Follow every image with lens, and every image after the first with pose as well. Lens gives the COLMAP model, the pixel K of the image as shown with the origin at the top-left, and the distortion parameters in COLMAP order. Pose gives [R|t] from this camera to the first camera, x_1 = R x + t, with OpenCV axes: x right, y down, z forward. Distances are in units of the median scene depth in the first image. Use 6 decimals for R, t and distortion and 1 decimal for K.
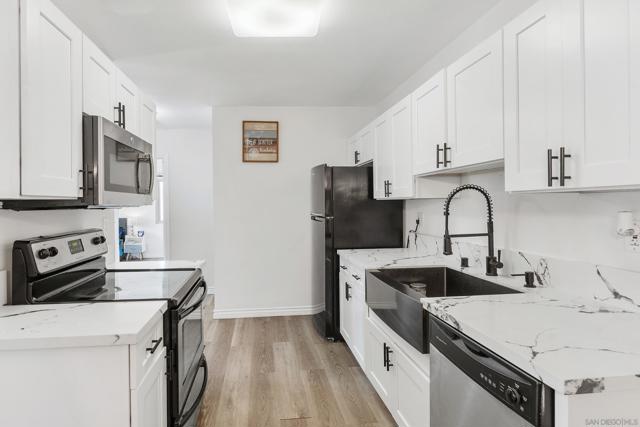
lens RADIAL K [[371.1, 0, 296.4], [0, 371.1, 203.4], [0, 0, 1]] dist [0.001187, 0.000617]
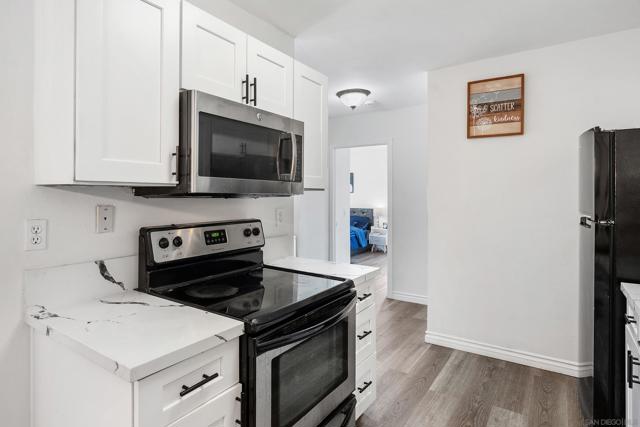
lens RADIAL K [[370.7, 0, 318.7], [0, 370.7, 191.8], [0, 0, 1]] dist [0.005822, 0.000912]
pose [[0.749467, 0.008549, -0.661987, 0.163497], [-0.013836, 0.999900, -0.002751, -0.000135], [0.661897, 0.011221, 0.749510, 0.346037]]
